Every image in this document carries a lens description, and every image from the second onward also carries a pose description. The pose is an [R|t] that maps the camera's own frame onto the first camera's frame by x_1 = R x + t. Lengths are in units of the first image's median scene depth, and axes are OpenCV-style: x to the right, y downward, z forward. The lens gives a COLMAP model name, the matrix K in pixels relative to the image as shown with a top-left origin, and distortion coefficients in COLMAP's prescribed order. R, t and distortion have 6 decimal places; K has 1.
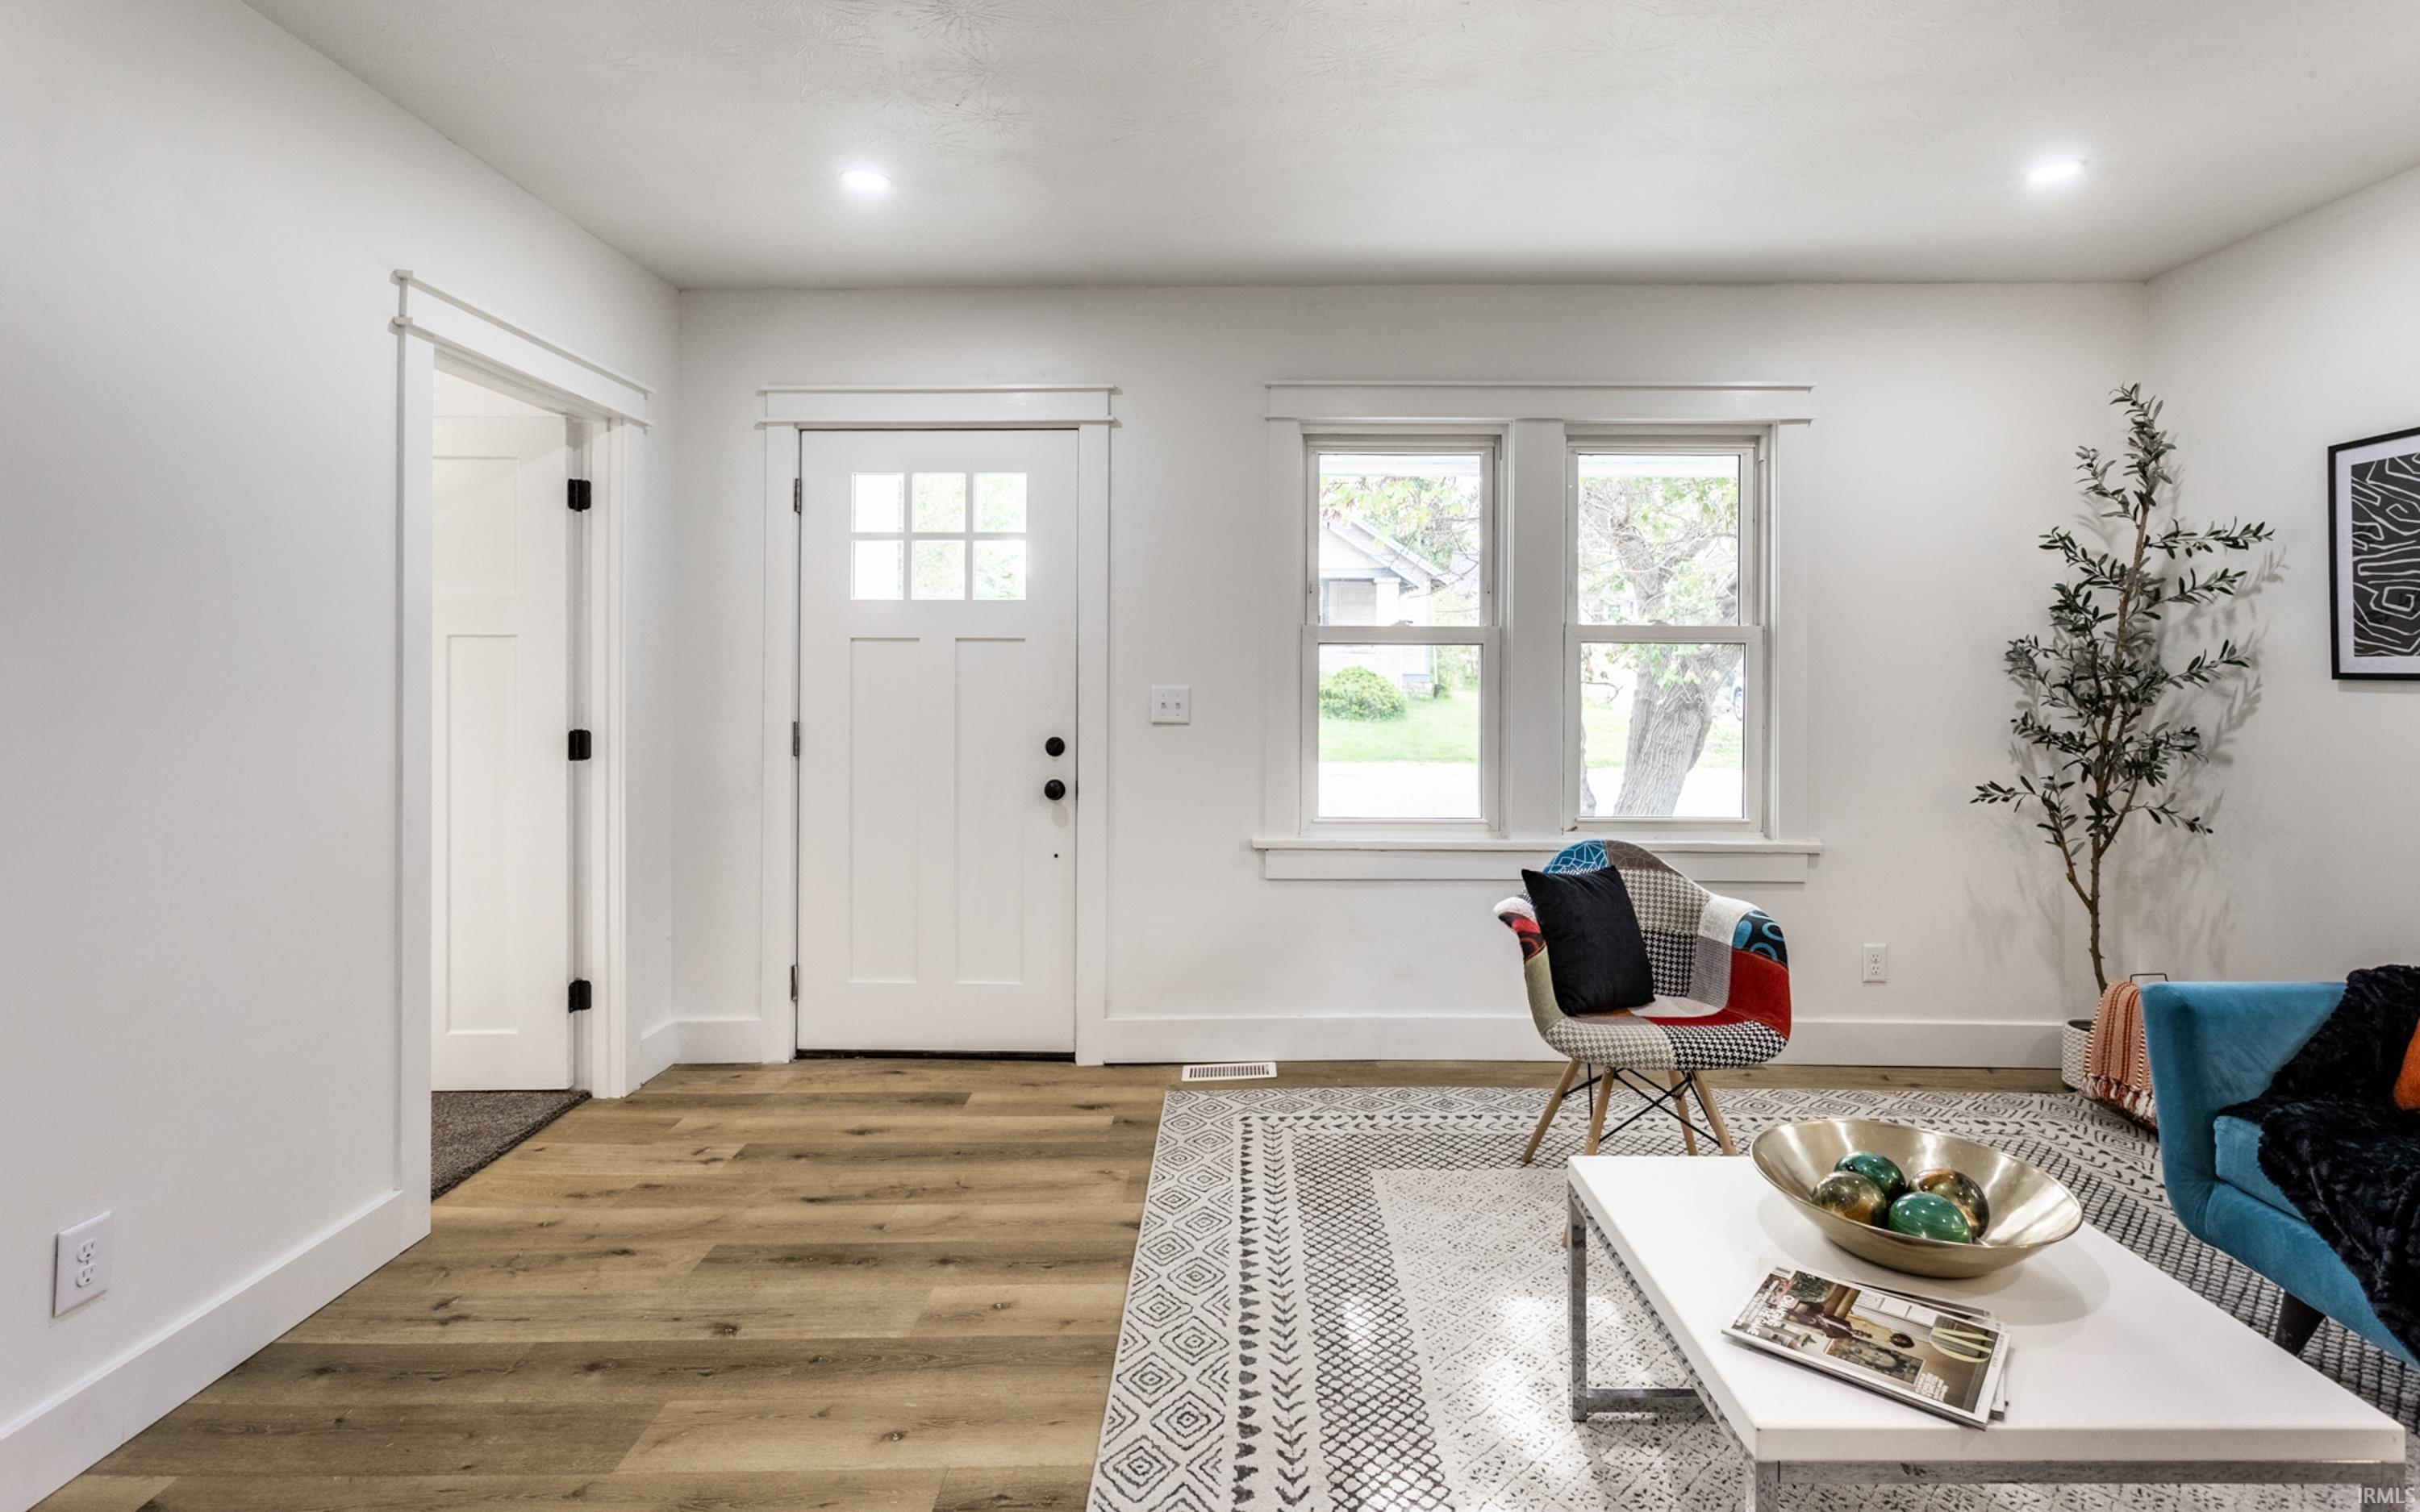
lens RADIAL K [[1152.5, 0, 1285.1], [0, 1152.5, 674.5], [0, 0, 1]] dist [0.000379, -0.000027]
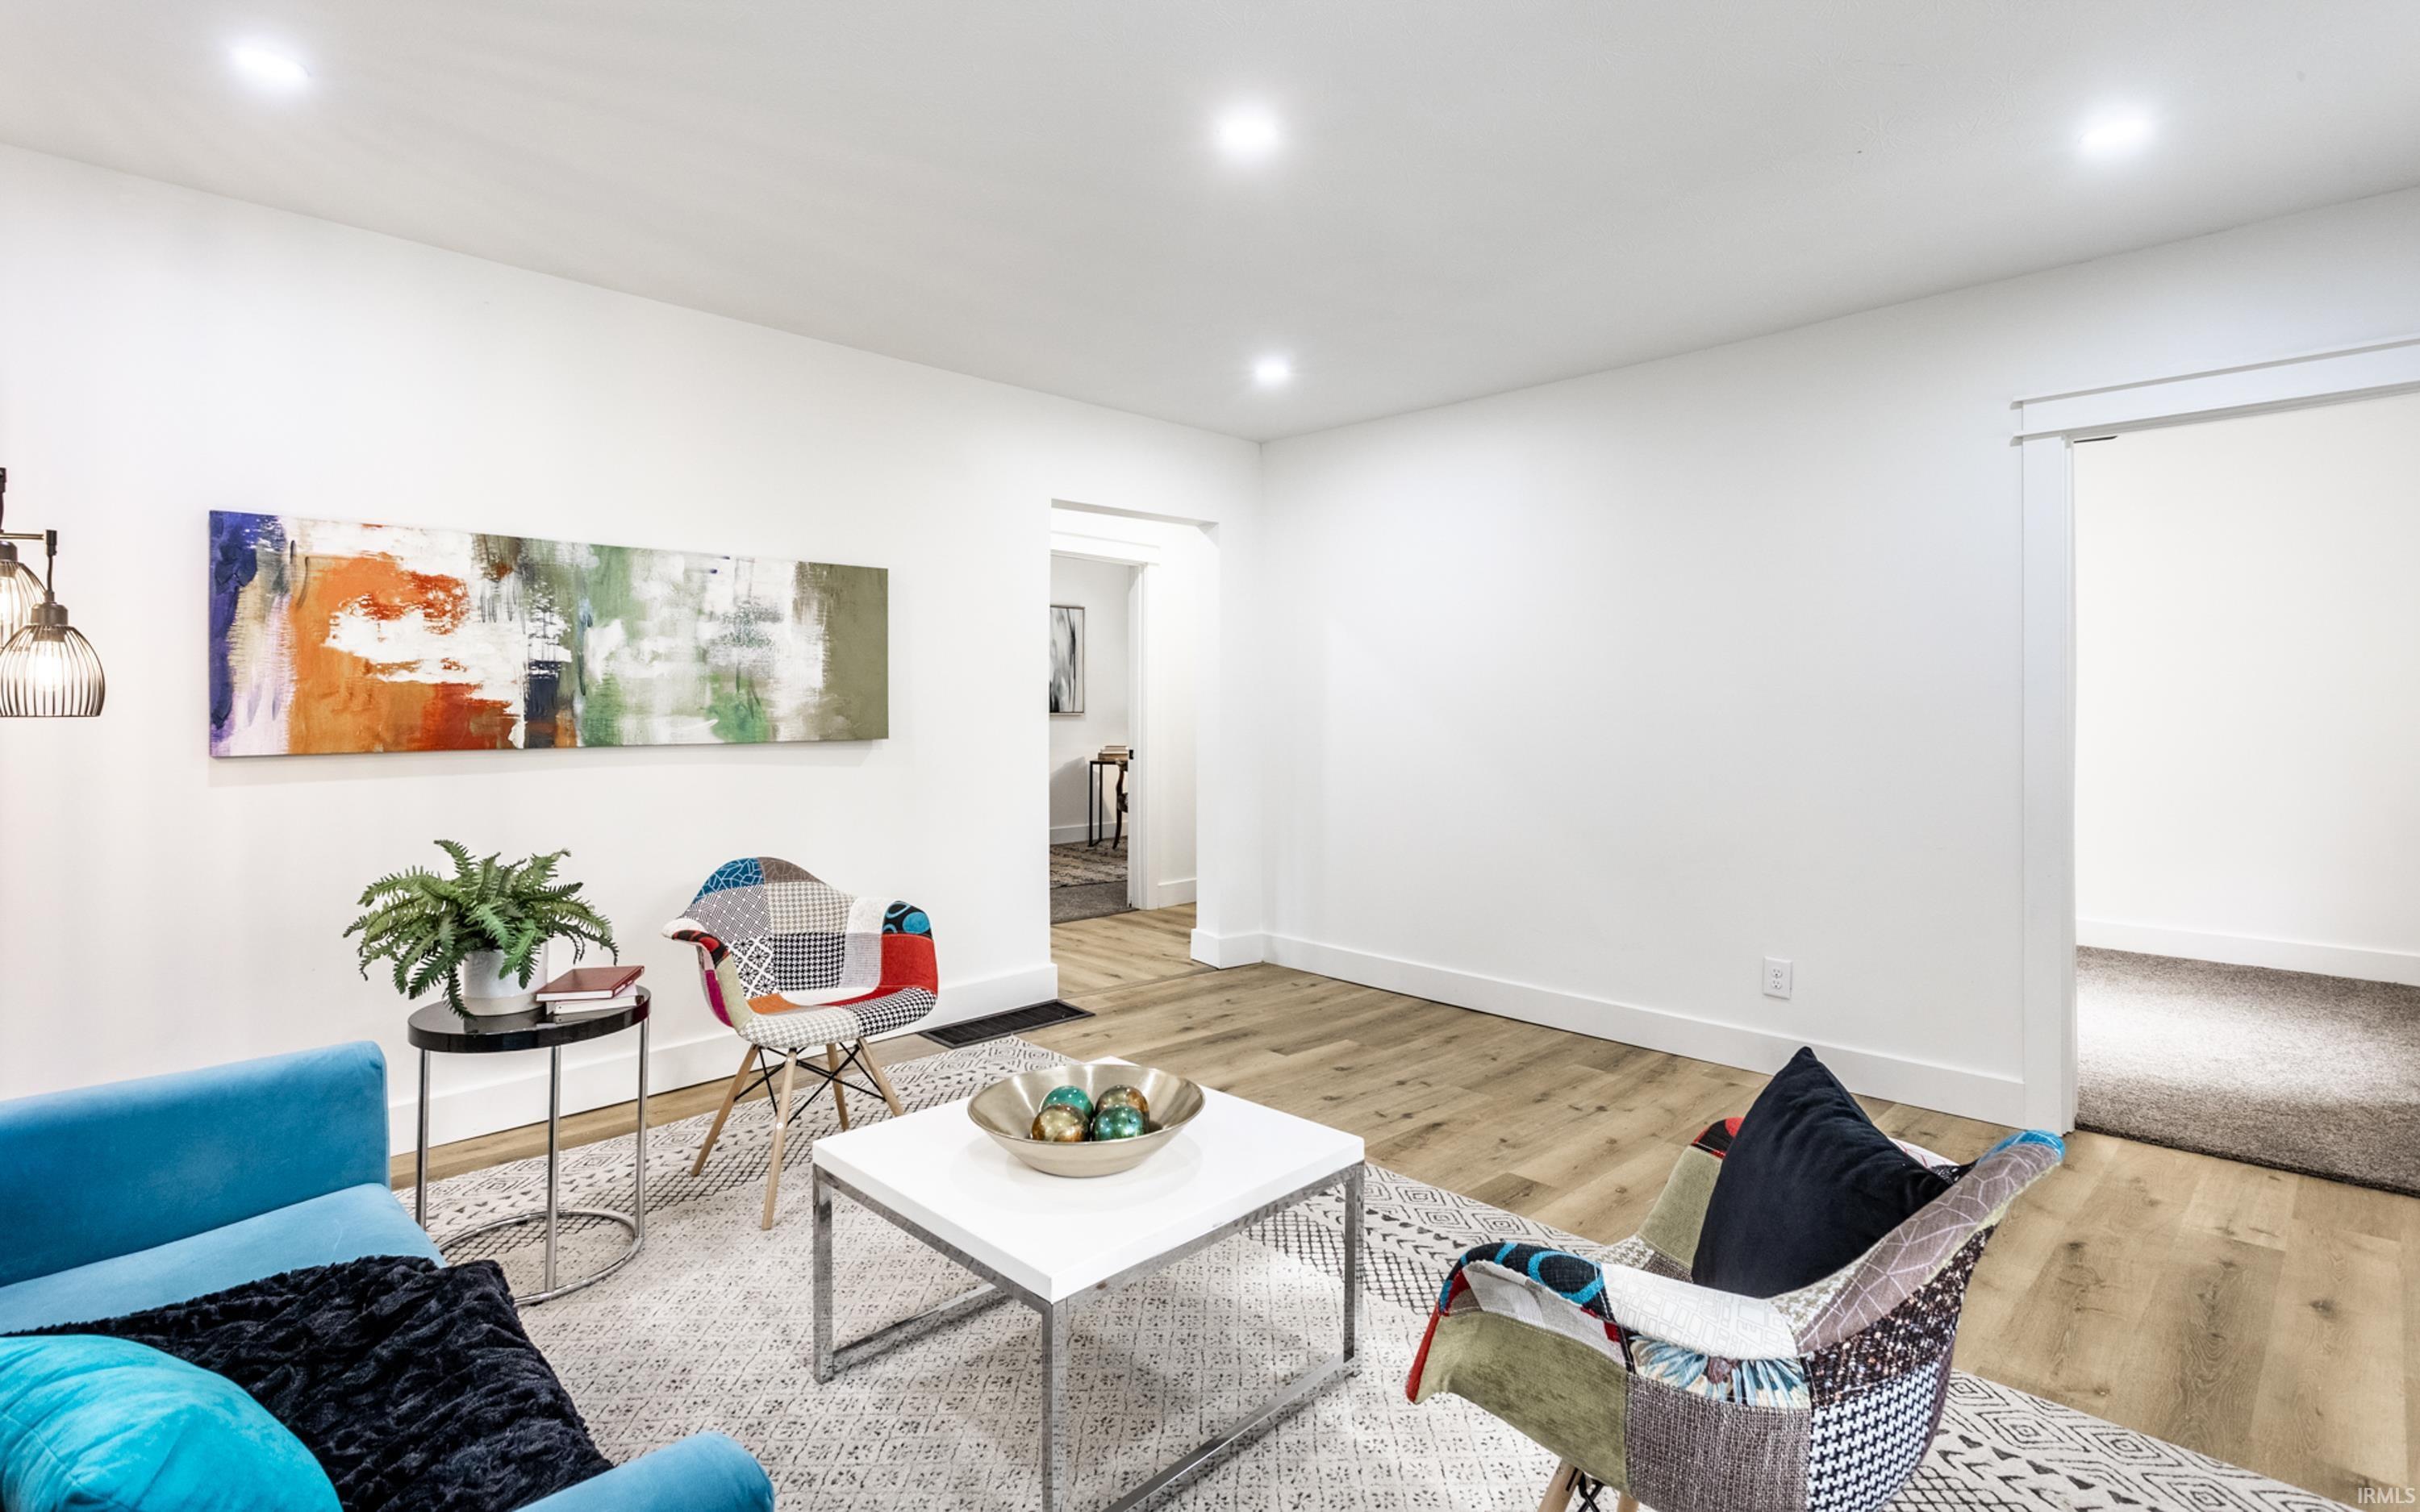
lens RADIAL K [[1193.6, 0, 1210.2], [0, 1193.6, 712.1], [0, 0, 1]] dist [0.002716, 0.000441]
pose [[-0.729455, 0.000610, -0.684028, 0.717853], [-0.005398, 0.999963, 0.006647, 0.005552], [0.684007, 0.008541, -0.729425, 1.096300]]
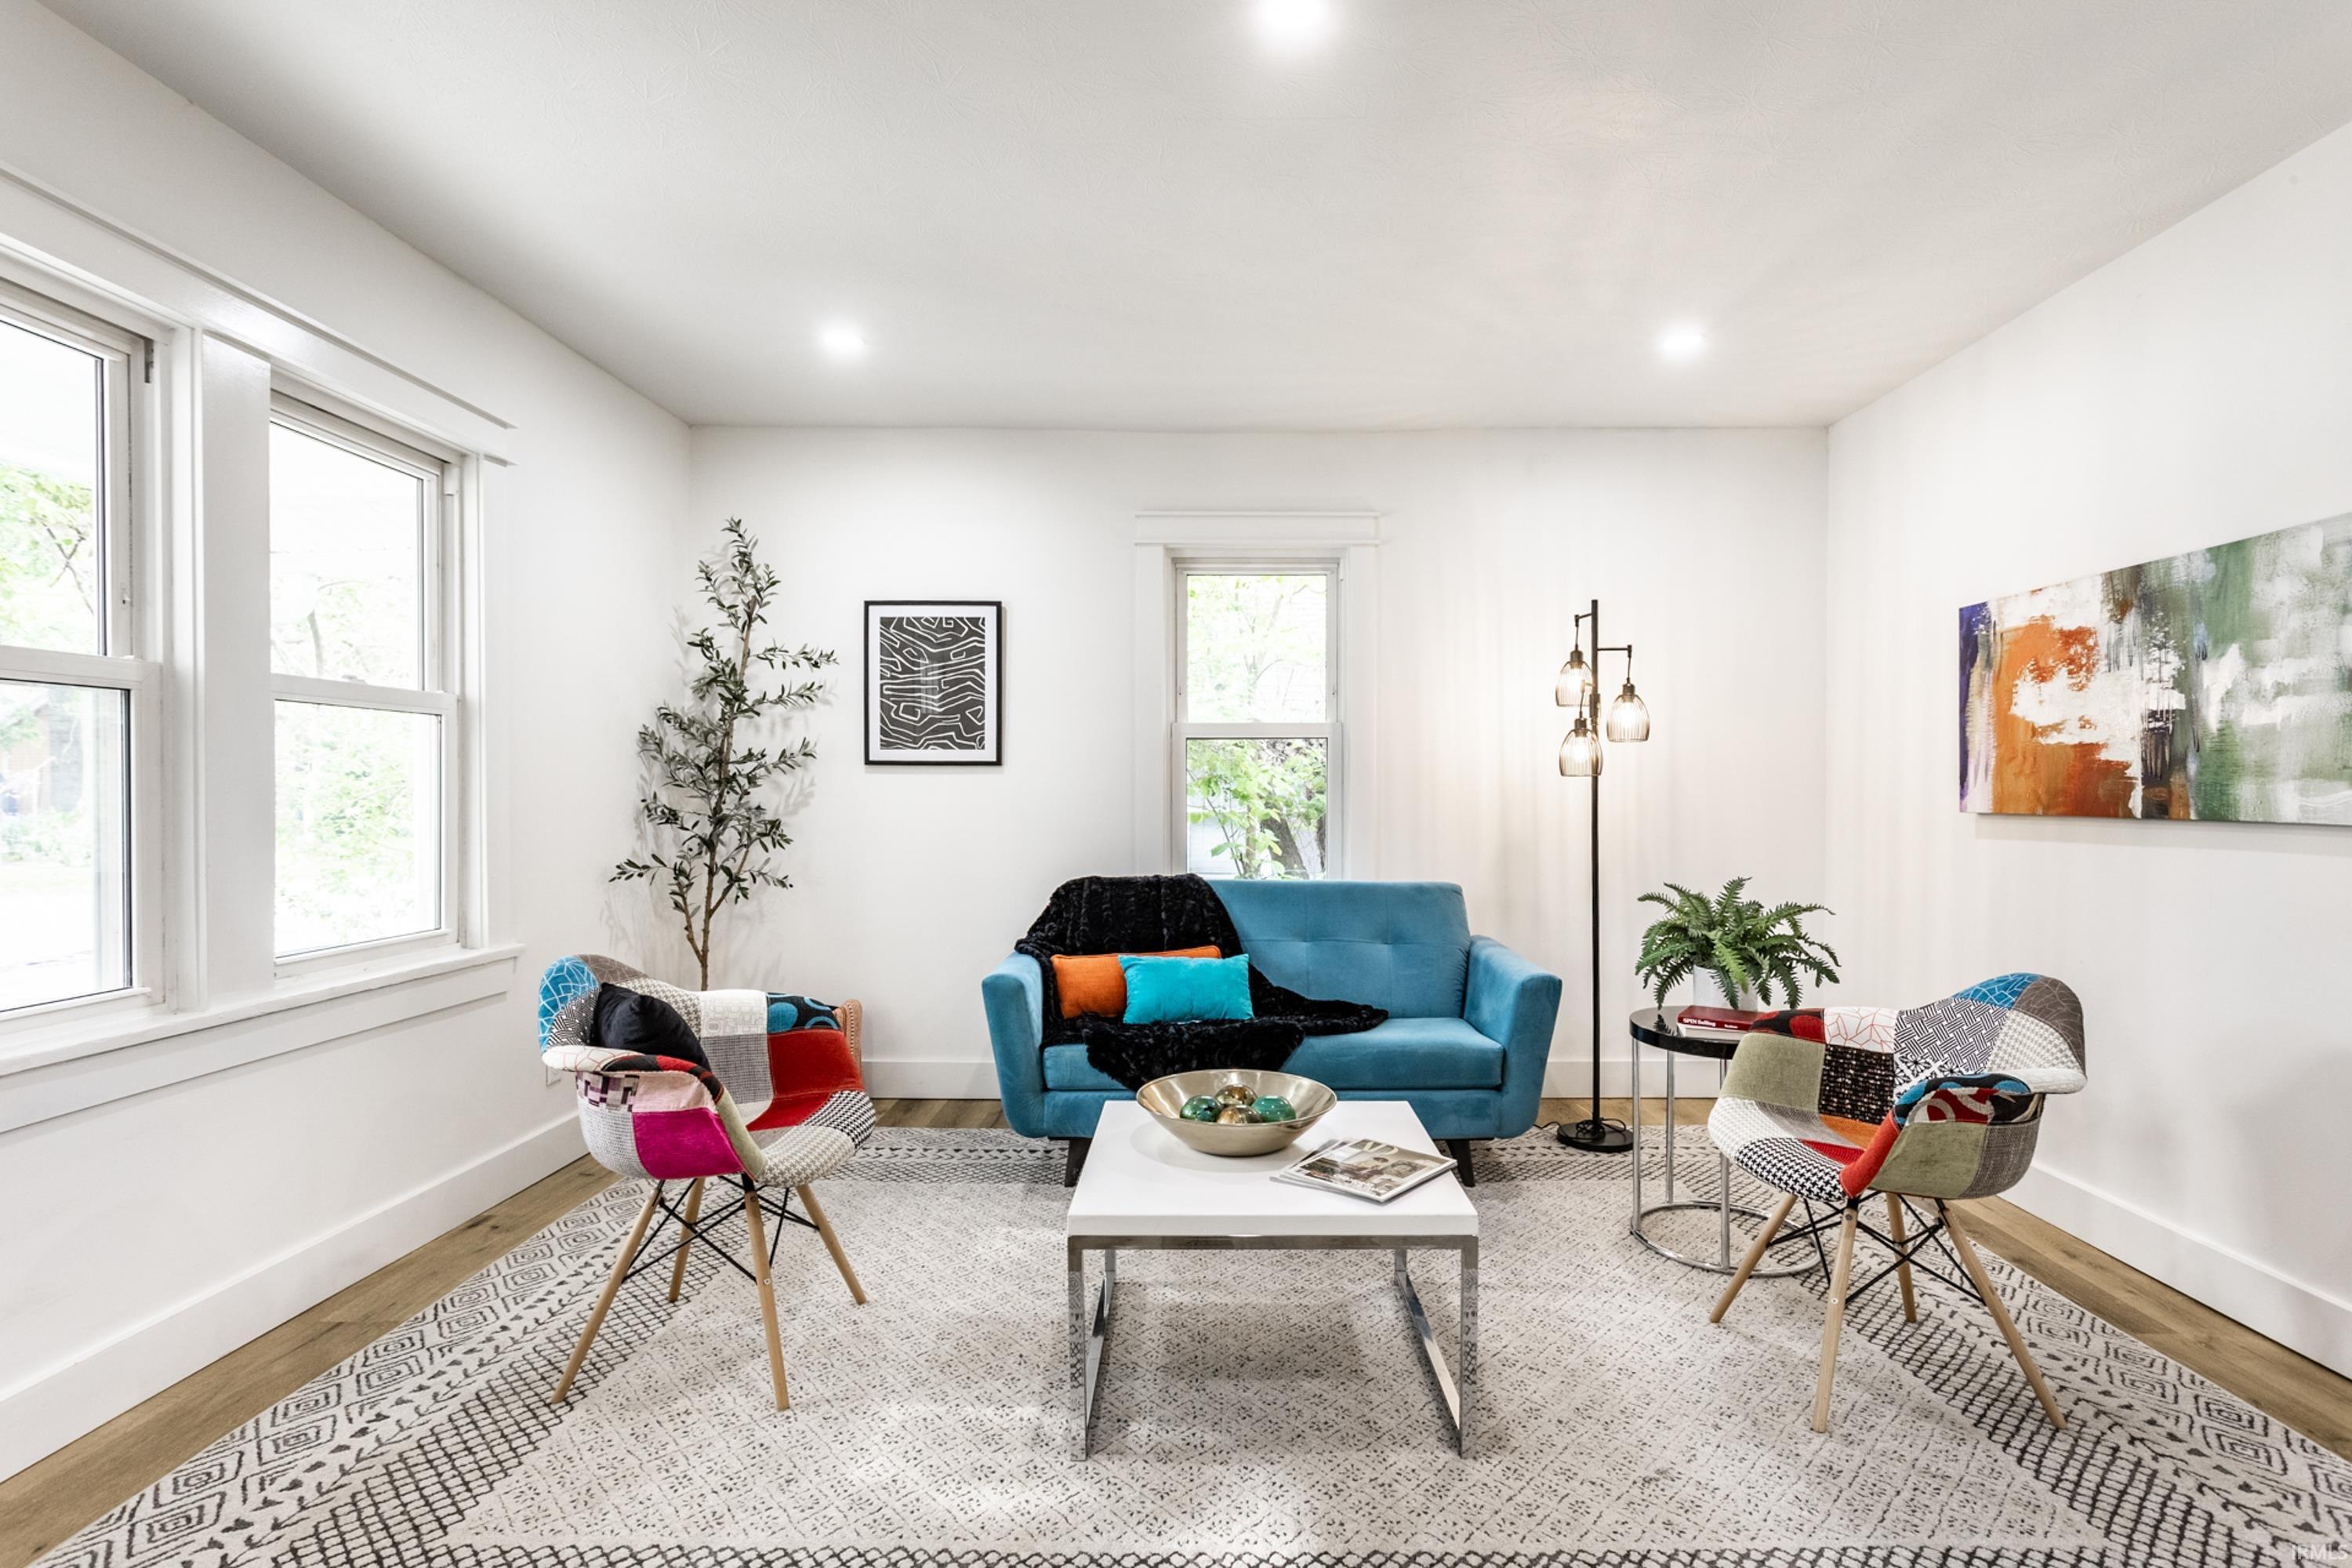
lens RADIAL K [[1118.5, 0, 1191.7], [0, 1118.5, 801.0], [0, 0, 1]] dist [0.001583, 0.000999]
pose [[0.045099, -0.018200, 0.998817, -0.464375], [-0.002857, 0.999828, 0.018348, 0.022901], [-0.998978, -0.003681, 0.045039, 0.541872]]
